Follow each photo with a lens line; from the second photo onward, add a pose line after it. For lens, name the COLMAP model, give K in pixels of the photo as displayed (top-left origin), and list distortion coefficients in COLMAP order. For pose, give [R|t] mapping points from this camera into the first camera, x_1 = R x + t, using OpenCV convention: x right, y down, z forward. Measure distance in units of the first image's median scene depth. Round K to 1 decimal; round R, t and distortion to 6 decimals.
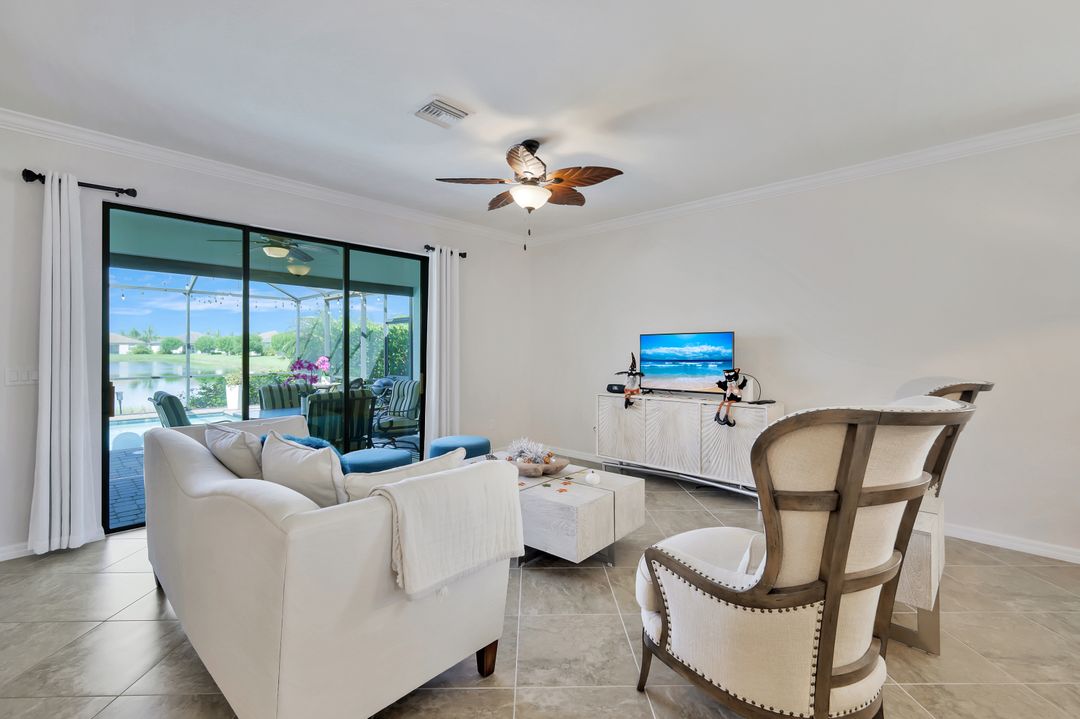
lens RADIAL K [[475.5, 0, 526.4], [0, 475.5, 349.4], [0, 0, 1]] dist [-0.002842, -0.001395]
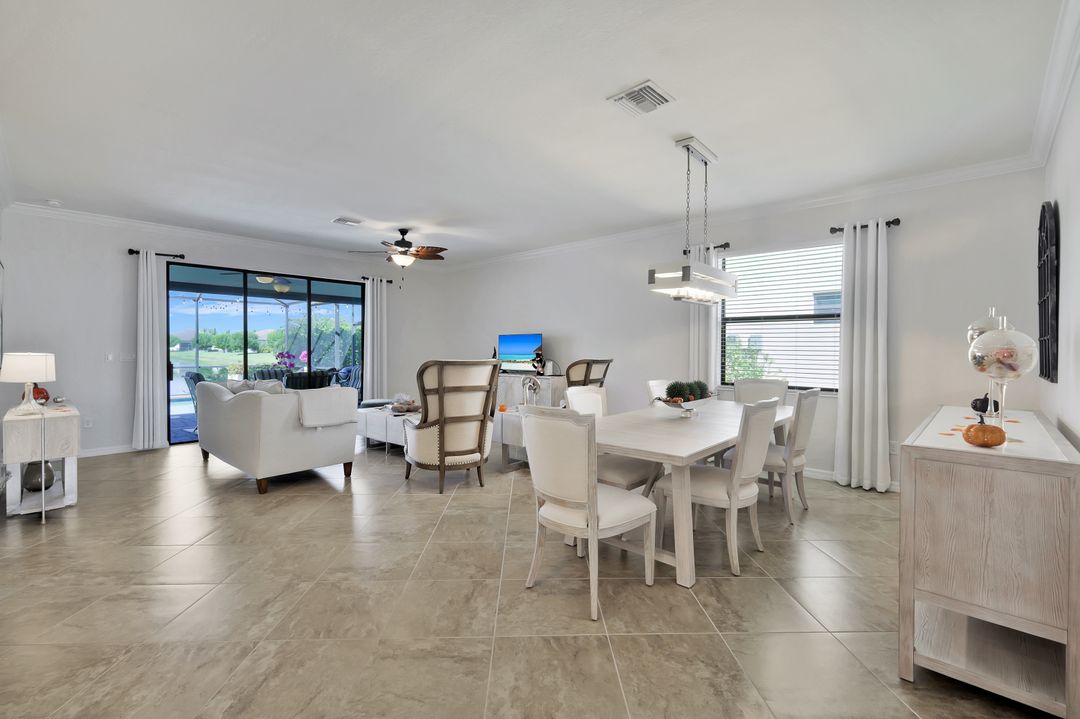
lens RADIAL K [[475.5, 0, 522.9], [0, 475.5, 354.2], [0, 0, 1]] dist [-0.002842, -0.001395]
pose [[0.999999, 0.001261, 0.000794, 0.320843], [-0.001272, 0.999891, 0.014699, 0.008495], [-0.000776, -0.014700, 0.999892, -0.563237]]
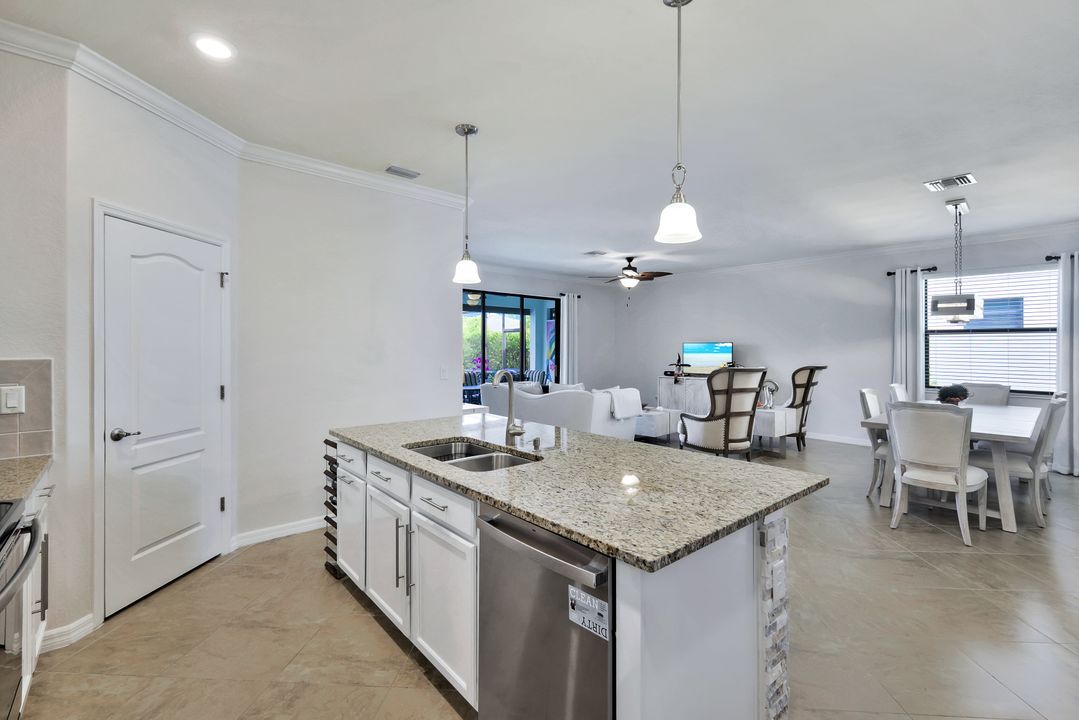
lens RADIAL K [[475.1, 0, 523.5], [0, 475.1, 350.5], [0, 0, 1]] dist [-0.002842, -0.001395]
pose [[0.994491, 0.000825, -0.104822, -0.172770], [-0.000184, 0.999981, 0.006132, -0.014284], [0.104826, -0.006079, 0.994472, -0.850068]]
